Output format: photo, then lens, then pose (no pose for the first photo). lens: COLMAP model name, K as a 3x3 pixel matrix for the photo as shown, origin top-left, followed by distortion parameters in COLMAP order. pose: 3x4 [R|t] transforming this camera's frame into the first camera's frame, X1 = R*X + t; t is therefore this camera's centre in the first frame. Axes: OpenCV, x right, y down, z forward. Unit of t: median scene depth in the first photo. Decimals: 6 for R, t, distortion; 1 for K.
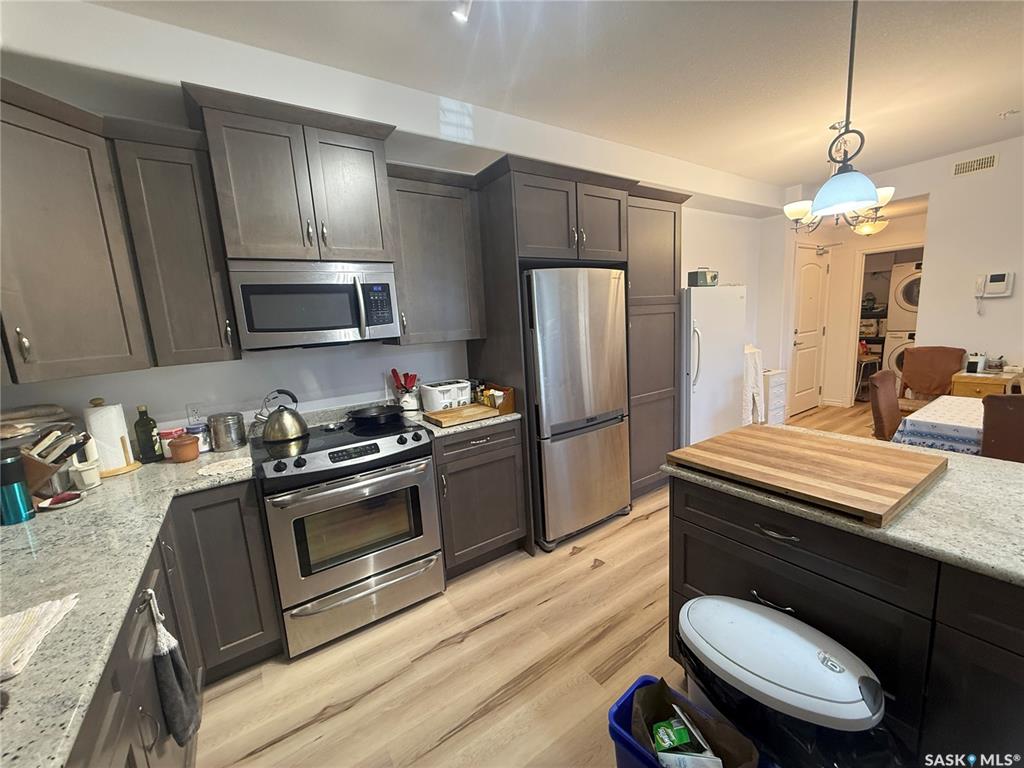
lens RADIAL K [[408.7, 0, 509.5], [0, 408.7, 384.8], [0, 0, 1]] dist [-0.000206, 0.000424]
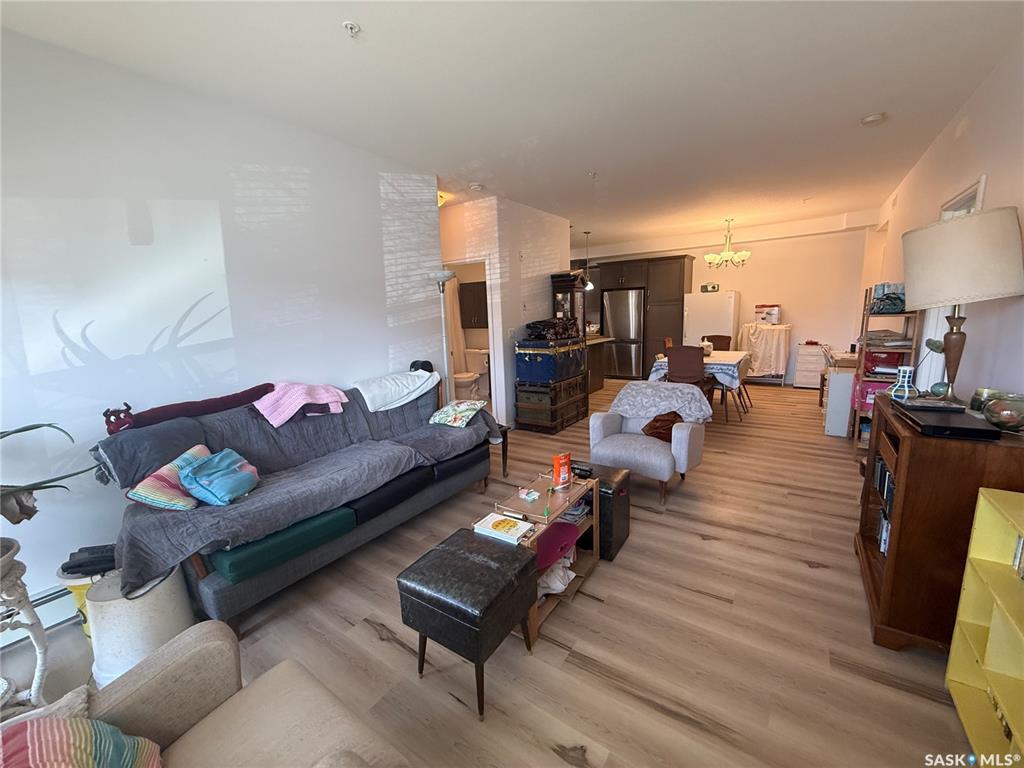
lens RADIAL K [[408.7, 0, 515.0], [0, 408.7, 385.5], [0, 0, 1]] dist [-0.000206, 0.000424]
pose [[0.365902, 0.210689, -0.906491, 3.263498], [-0.135522, 0.975717, 0.172075, -0.001312], [0.920733, 0.059886, 0.385570, -1.060332]]
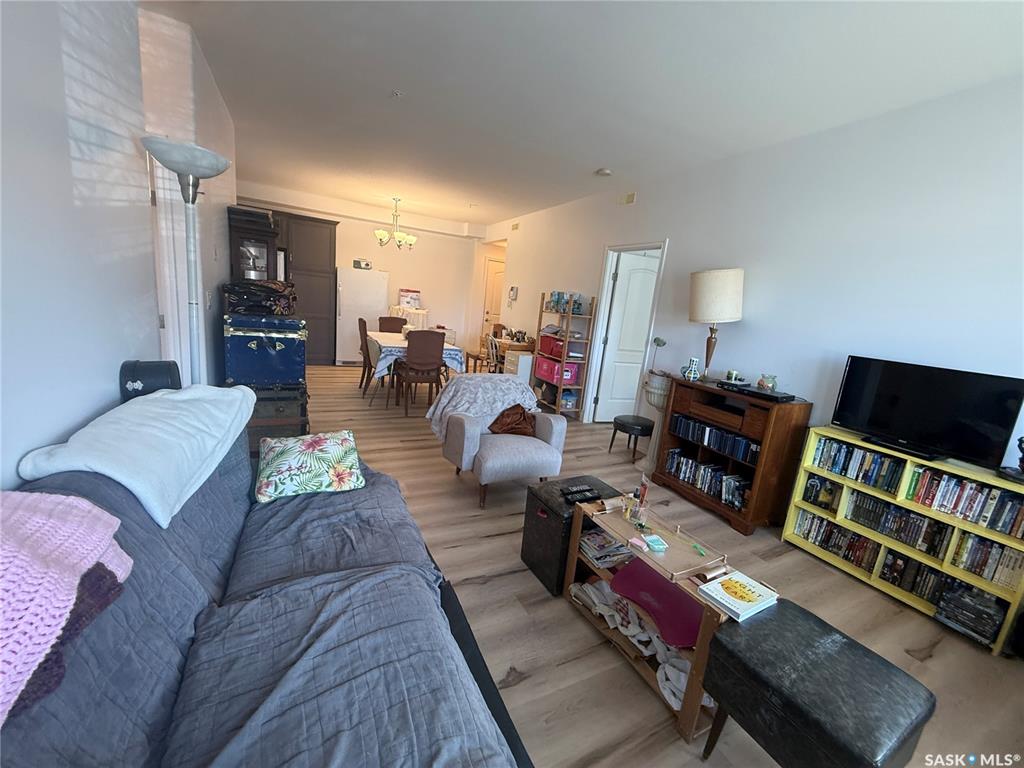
lens RADIAL K [[408.7, 0, 509.5], [0, 408.7, 383.0], [0, 0, 1]] dist [-0.000206, 0.000424]
pose [[0.978841, 0.181461, -0.094566, 2.259193], [-0.178155, 0.983090, 0.042367, 0.136900], [0.100655, -0.024623, 0.994617, -1.383976]]
